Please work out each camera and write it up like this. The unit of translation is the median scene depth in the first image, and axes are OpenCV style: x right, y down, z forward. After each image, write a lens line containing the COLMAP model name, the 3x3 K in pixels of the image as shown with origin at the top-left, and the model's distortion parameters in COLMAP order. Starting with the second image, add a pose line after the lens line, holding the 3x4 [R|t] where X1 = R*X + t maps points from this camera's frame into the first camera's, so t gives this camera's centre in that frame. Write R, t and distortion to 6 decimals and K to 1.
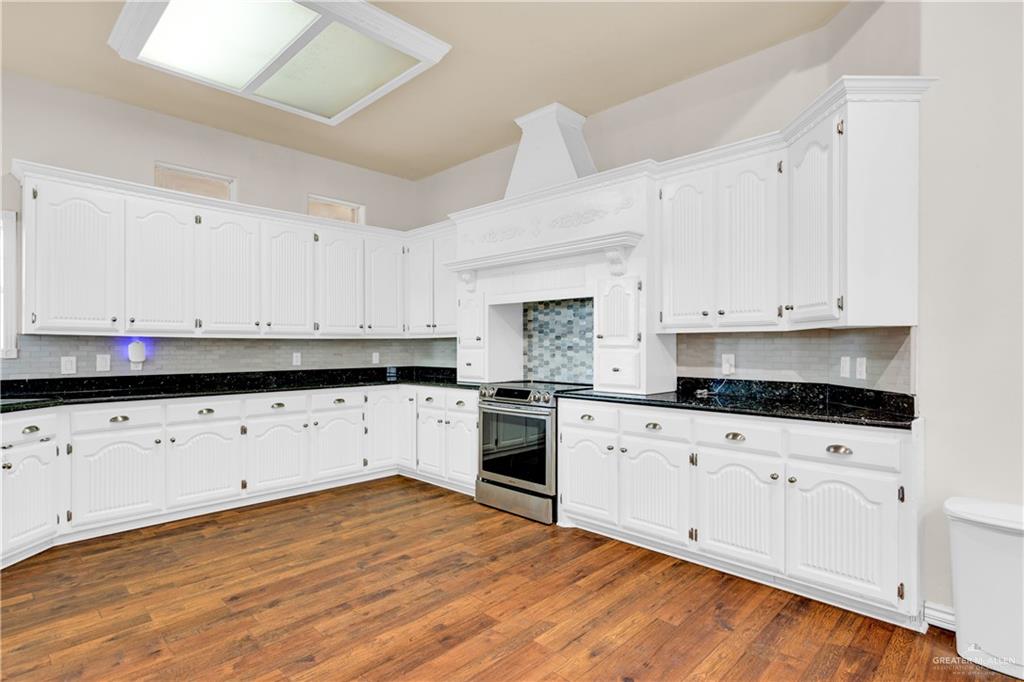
lens RADIAL K [[525.7, 0, 517.7], [0, 525.7, 343.9], [0, 0, 1]] dist [0.005694, -0.000118]
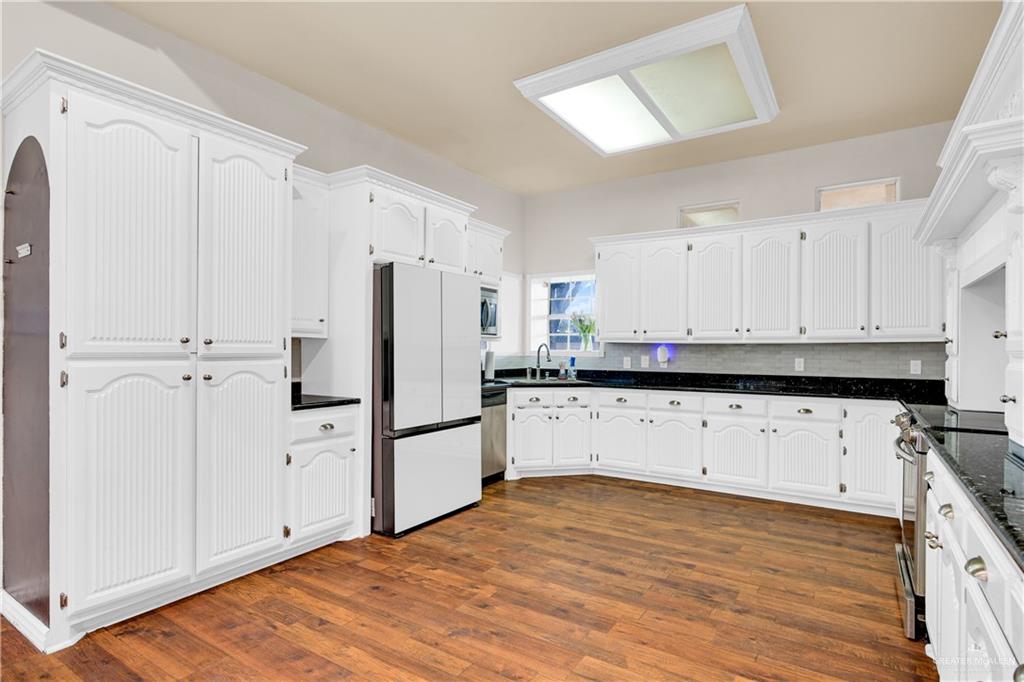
lens RADIAL K [[525.7, 0, 521.9], [0, 525.7, 346.4], [0, 0, 1]] dist [0.005694, -0.000118]
pose [[0.193463, -0.003720, -0.981100, 0.579523], [-0.001191, 0.999991, -0.004027, 0.000444], [0.981107, 0.001947, 0.193457, 0.423685]]
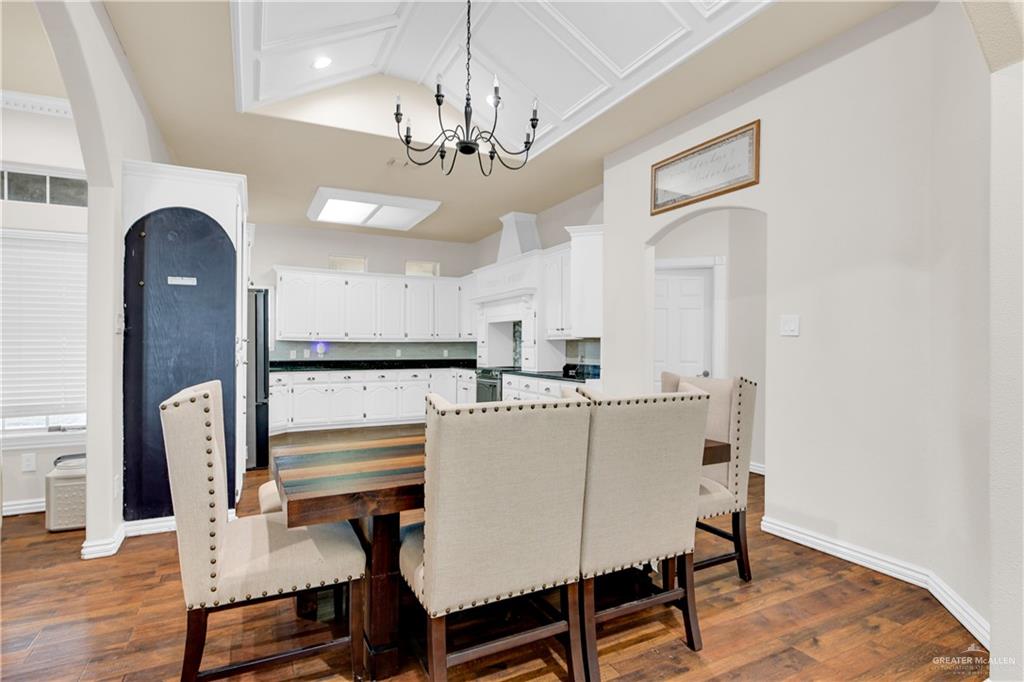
lens RADIAL K [[525.7, 0, 518.4], [0, 525.7, 342.0], [0, 0, 1]] dist [0.005694, -0.000118]
pose [[0.947465, 0.000335, -0.319858, 0.730062], [-0.001963, 0.999987, -0.004765, -0.002977], [0.319852, 0.005143, 0.947453, -0.766863]]
